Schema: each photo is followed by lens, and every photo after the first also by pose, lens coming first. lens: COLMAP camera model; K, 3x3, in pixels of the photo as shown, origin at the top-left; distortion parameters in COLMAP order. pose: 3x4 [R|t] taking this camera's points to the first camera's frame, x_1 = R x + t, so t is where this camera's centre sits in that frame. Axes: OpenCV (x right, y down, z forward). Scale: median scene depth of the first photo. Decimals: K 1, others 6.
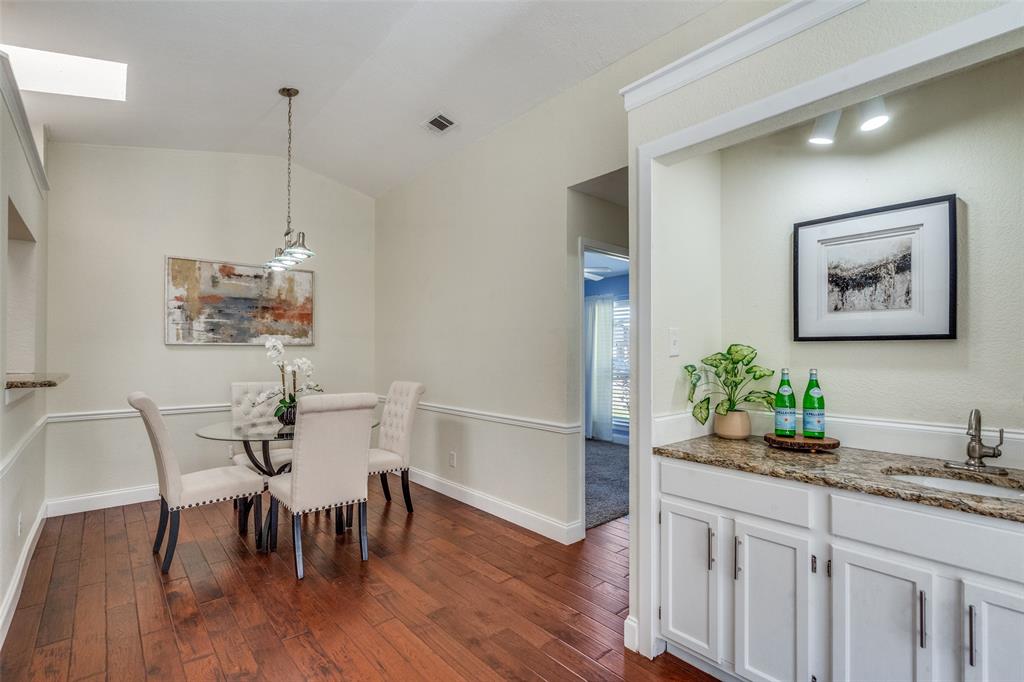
lens RADIAL K [[479.7, 0, 511.6], [0, 479.7, 347.7], [0, 0, 1]] dist [0.001102, 0.000678]
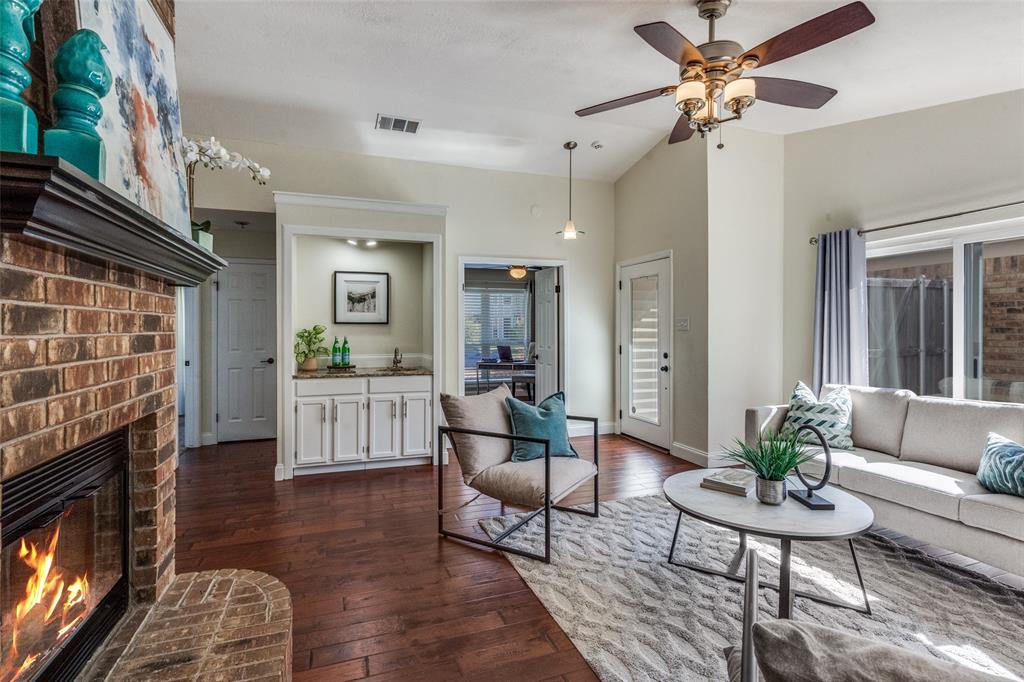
lens RADIAL K [[479.7, 0, 501.8], [0, 479.7, 334.3], [0, 0, 1]] dist [0.001102, 0.000678]
pose [[0.374846, -0.012194, 0.927007, -1.307448], [-0.007199, 0.999845, 0.016063, -0.007909], [-0.927059, -0.012695, 0.374700, -0.611438]]
